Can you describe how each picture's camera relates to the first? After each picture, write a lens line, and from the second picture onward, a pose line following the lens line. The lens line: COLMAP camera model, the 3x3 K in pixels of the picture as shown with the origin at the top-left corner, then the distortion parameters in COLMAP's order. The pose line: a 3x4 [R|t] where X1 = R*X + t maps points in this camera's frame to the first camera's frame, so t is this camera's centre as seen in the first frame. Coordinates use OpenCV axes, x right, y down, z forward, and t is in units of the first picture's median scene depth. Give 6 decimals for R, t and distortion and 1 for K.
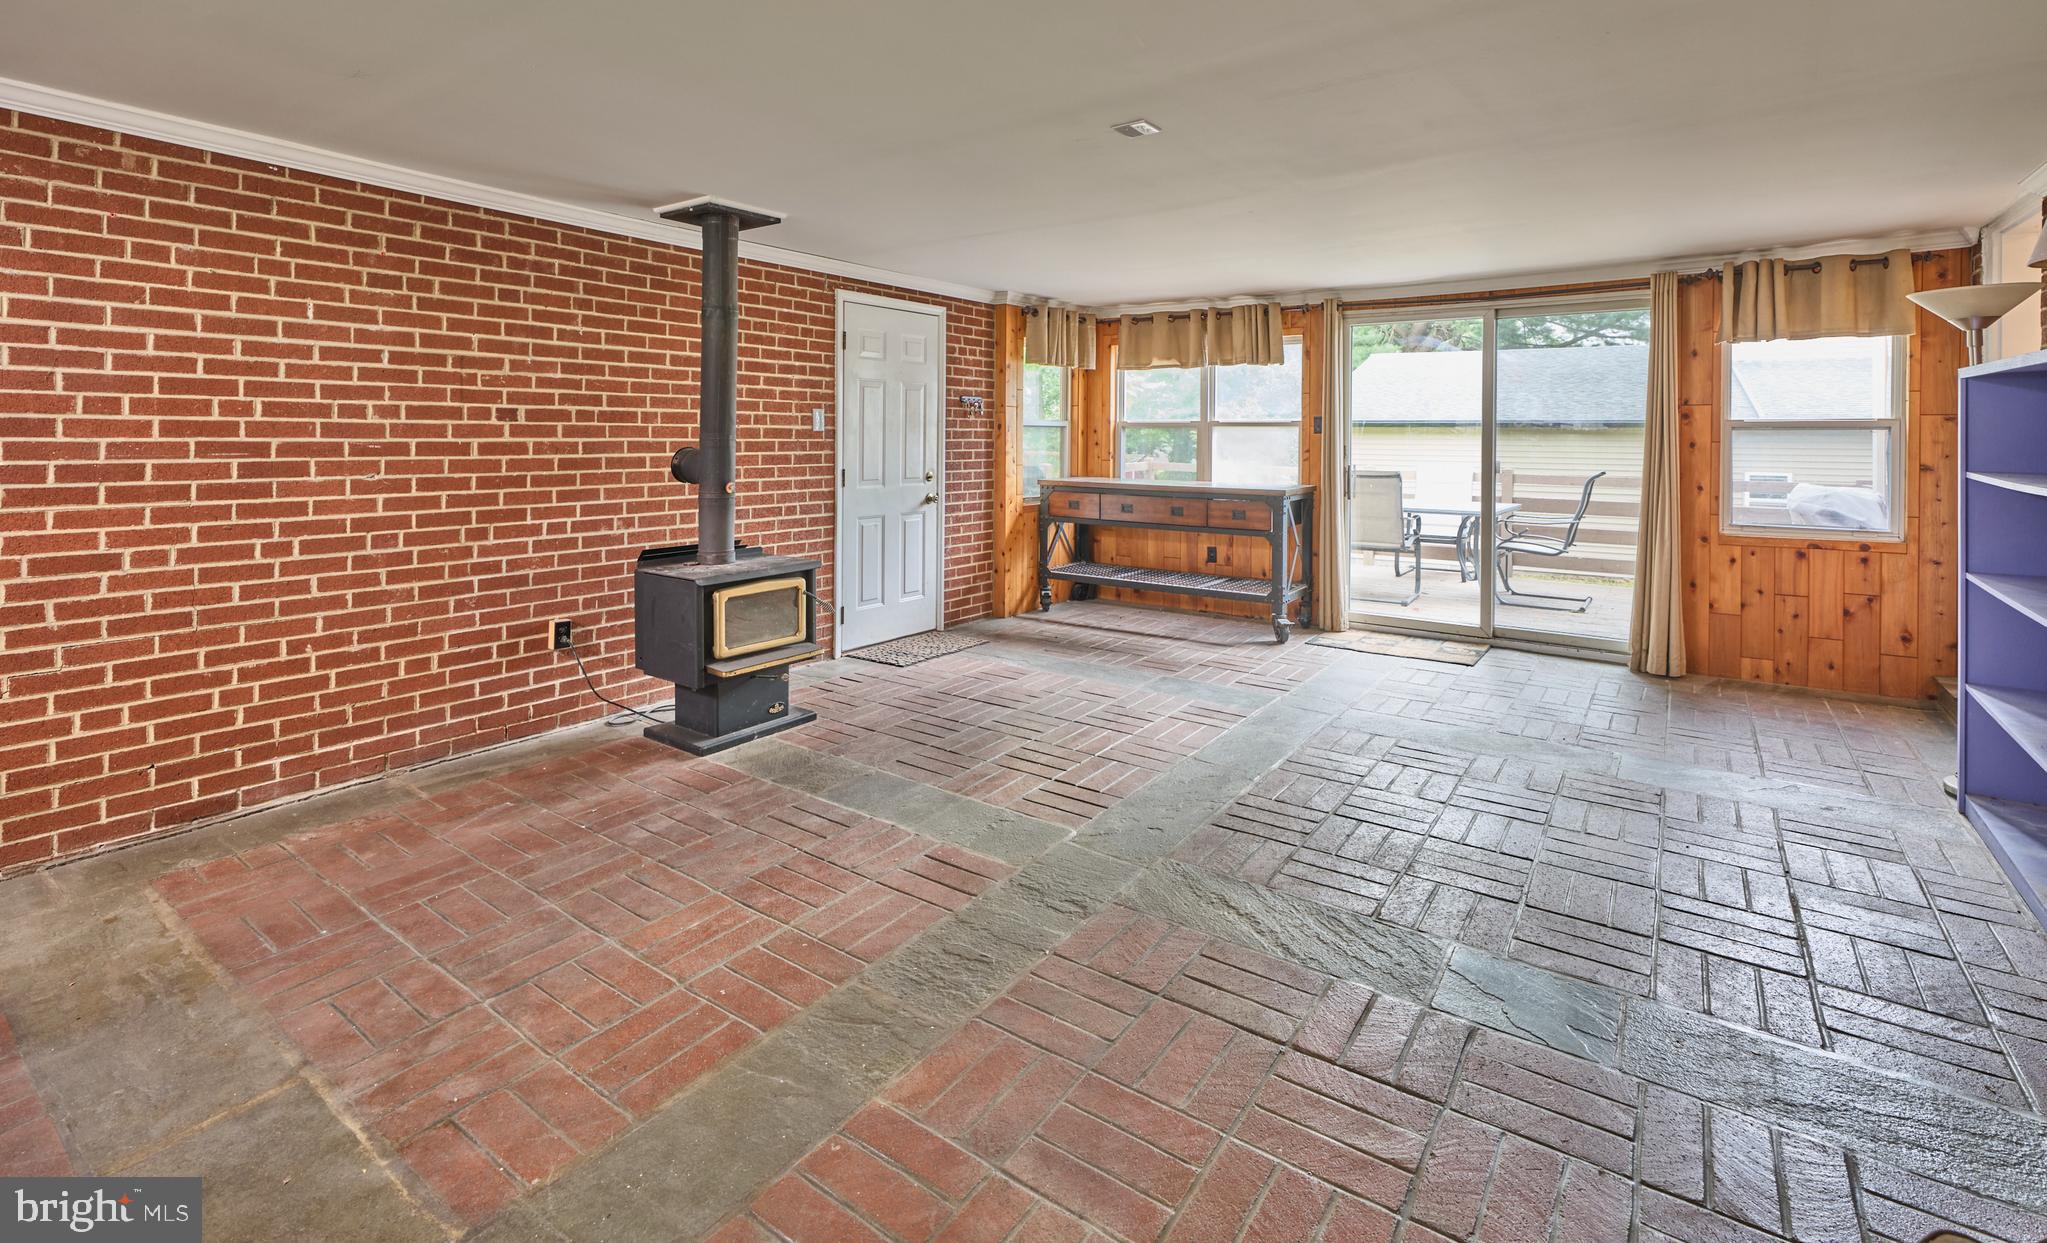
lens RADIAL K [[991.4, 0, 1093.5], [0, 991.4, 433.5], [0, 0, 1]] dist [0.008037, -0.000203]
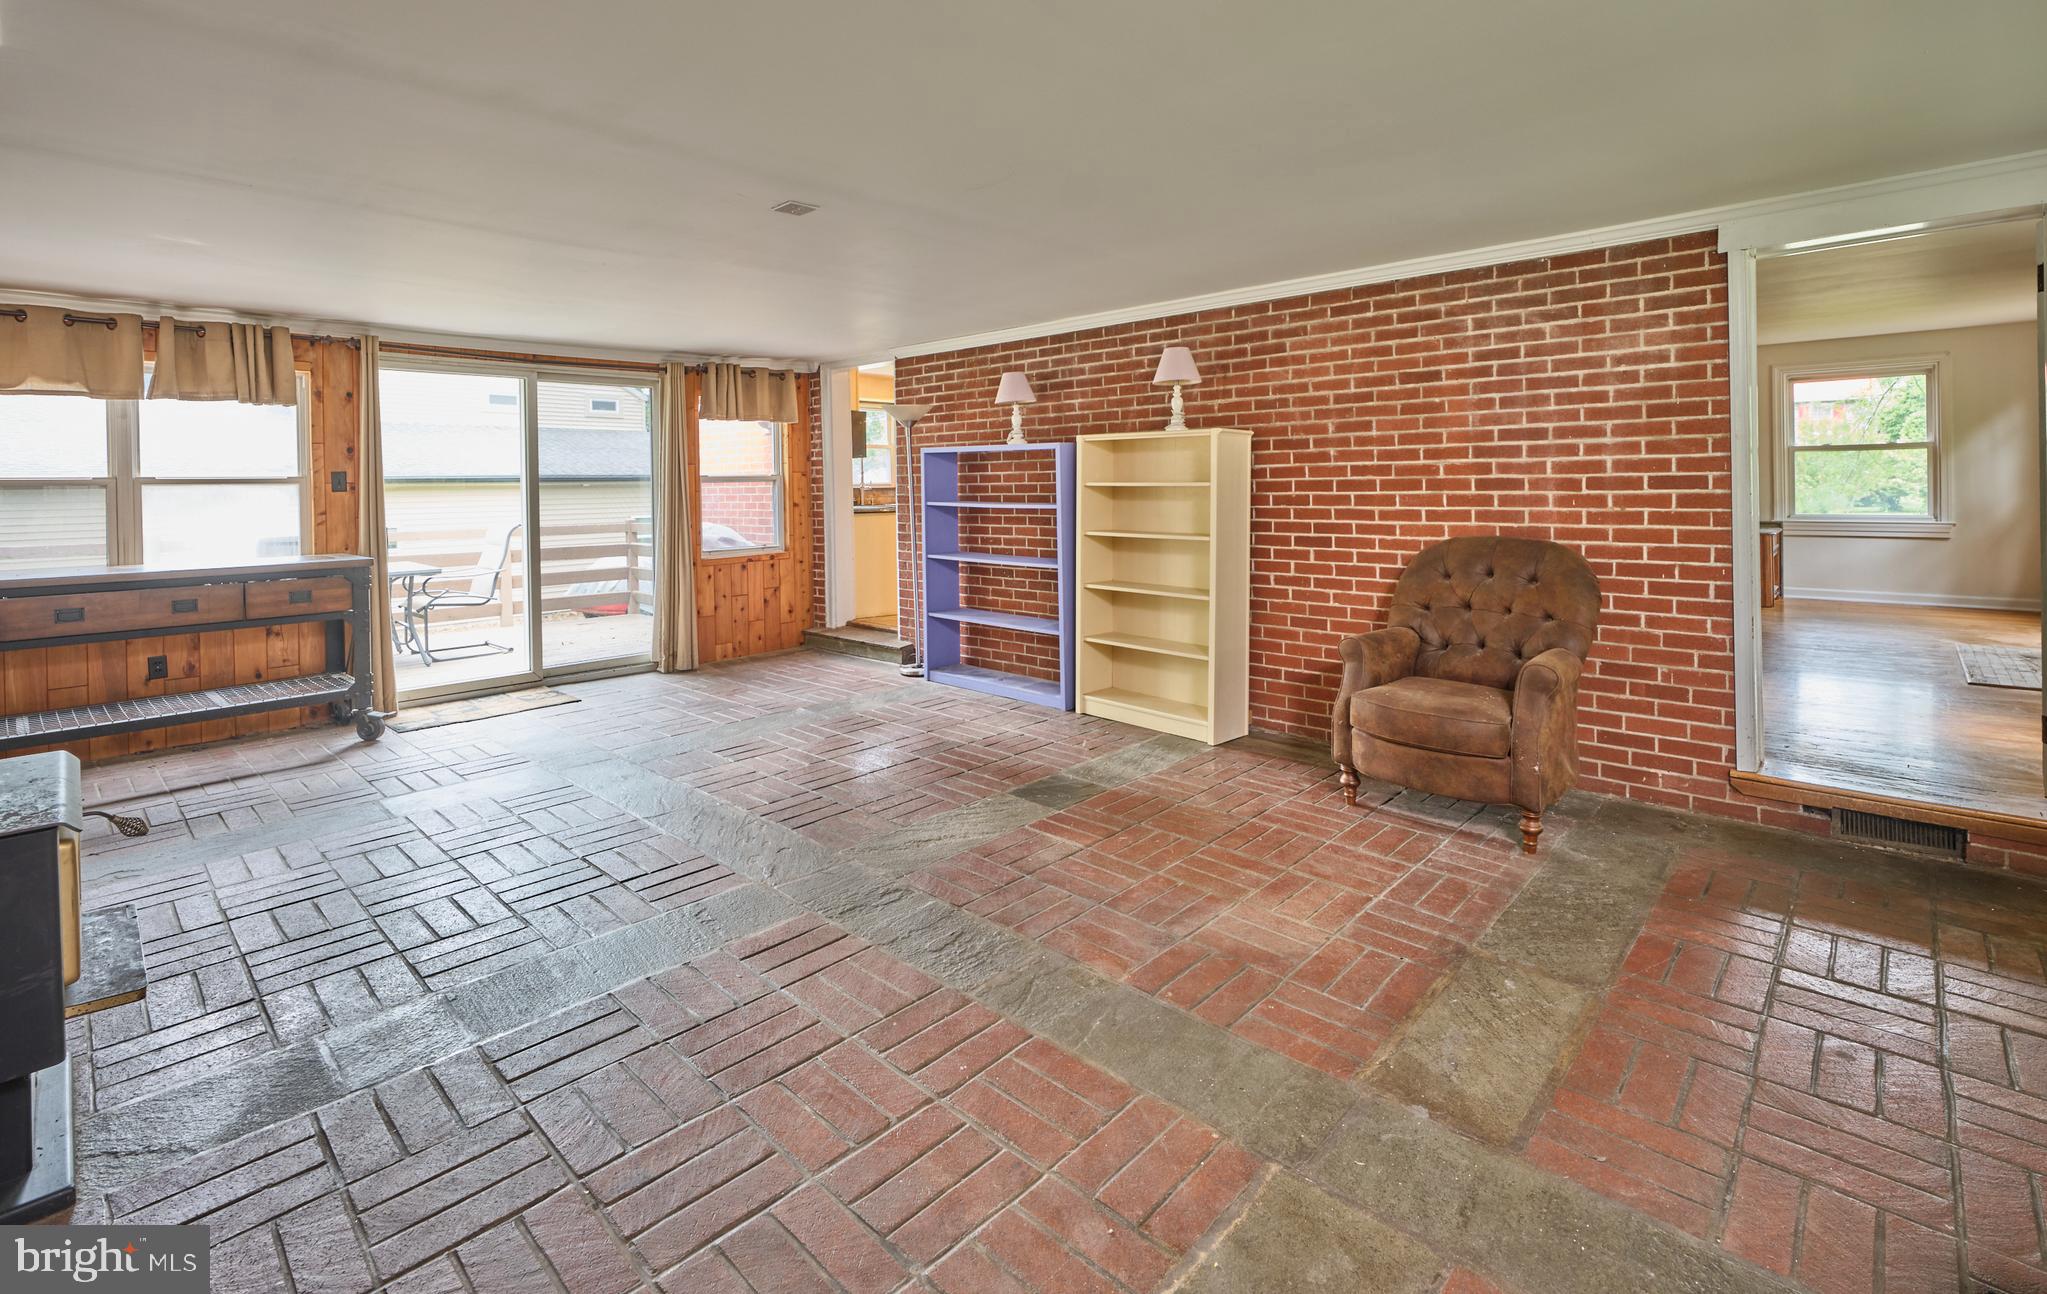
lens RADIAL K [[962.9, 0, 1006.2], [0, 962.9, 494.0], [0, 0, 1]] dist [-0.001895, 0.001813]
pose [[0.133213, -0.015472, 0.990967, -0.657345], [0.020185, 0.999713, 0.012895, 0.003595], [-0.990882, 0.018285, 0.133487, 0.429260]]
